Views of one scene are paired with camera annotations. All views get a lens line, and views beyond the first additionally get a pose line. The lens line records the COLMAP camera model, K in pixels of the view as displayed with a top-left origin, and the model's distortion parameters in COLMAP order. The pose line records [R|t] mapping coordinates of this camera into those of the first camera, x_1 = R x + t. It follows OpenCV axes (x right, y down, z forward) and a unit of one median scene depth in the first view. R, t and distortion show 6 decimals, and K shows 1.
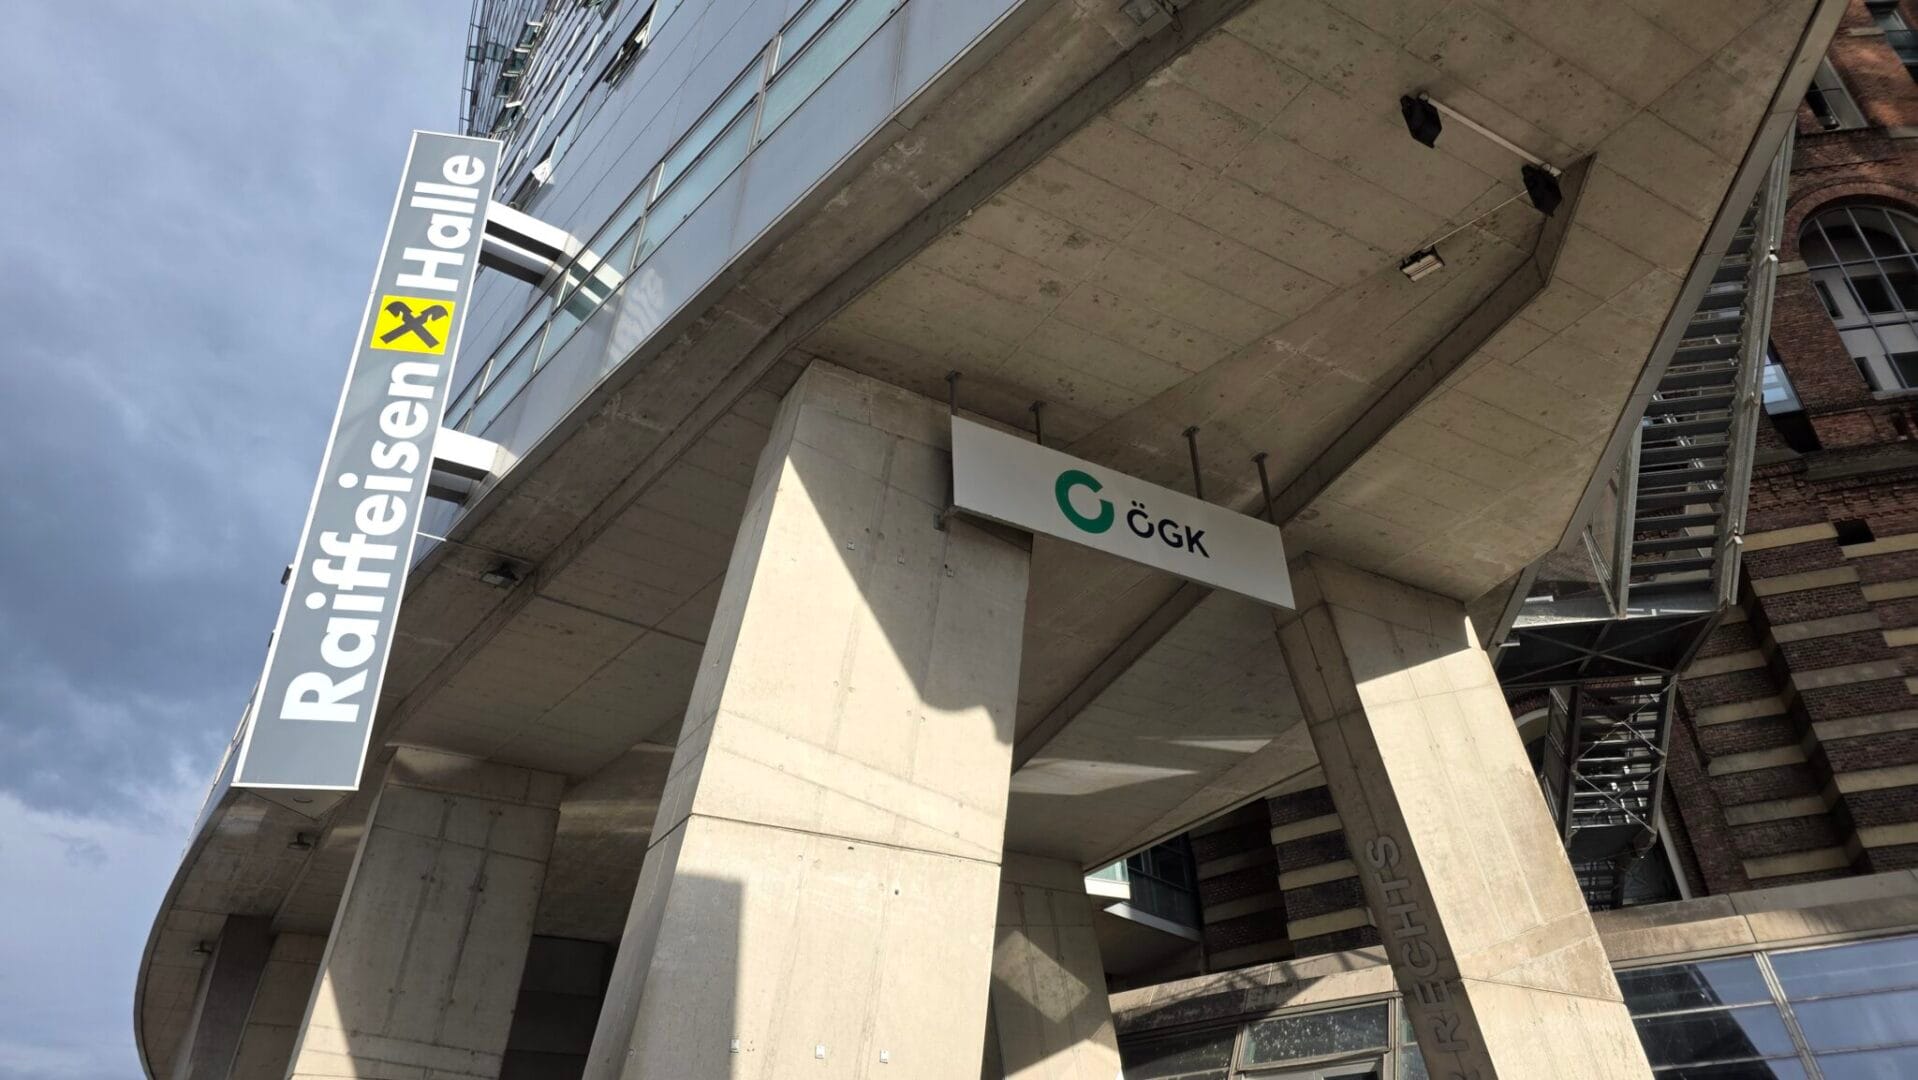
lens RADIAL K [[1280.9, 0, 959.0], [0, 1280.9, 540.0], [0, 0, 1]] dist [0.071976, -0.074502]
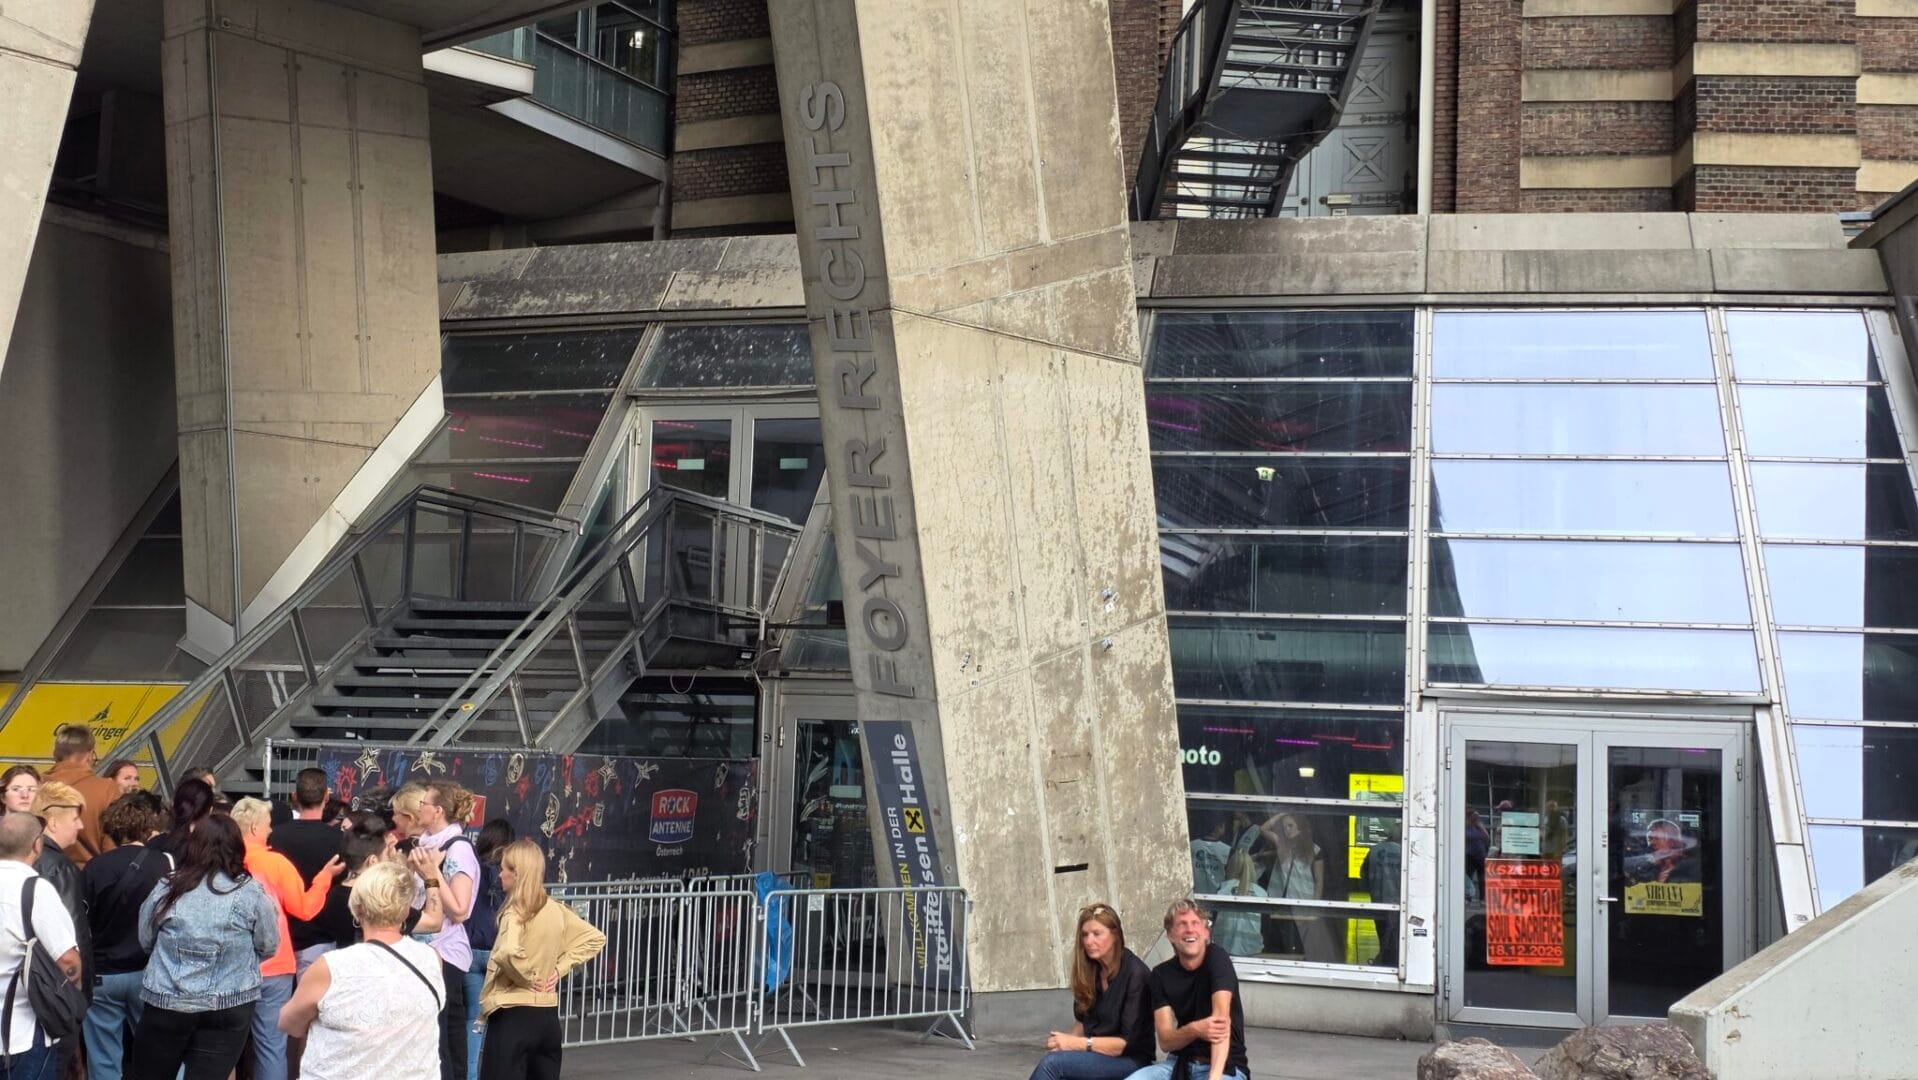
lens RADIAL K [[2499.8, 0, 959.0], [0, 2499.8, 540.0], [0, 0, 1]] dist [0.170675, -0.570598]
pose [[0.965188, 0.085899, 0.247051, 0.108750], [-0.187246, 0.886411, 0.423338, -0.091390], [-0.182624, -0.454860, 0.871637, -0.144573]]
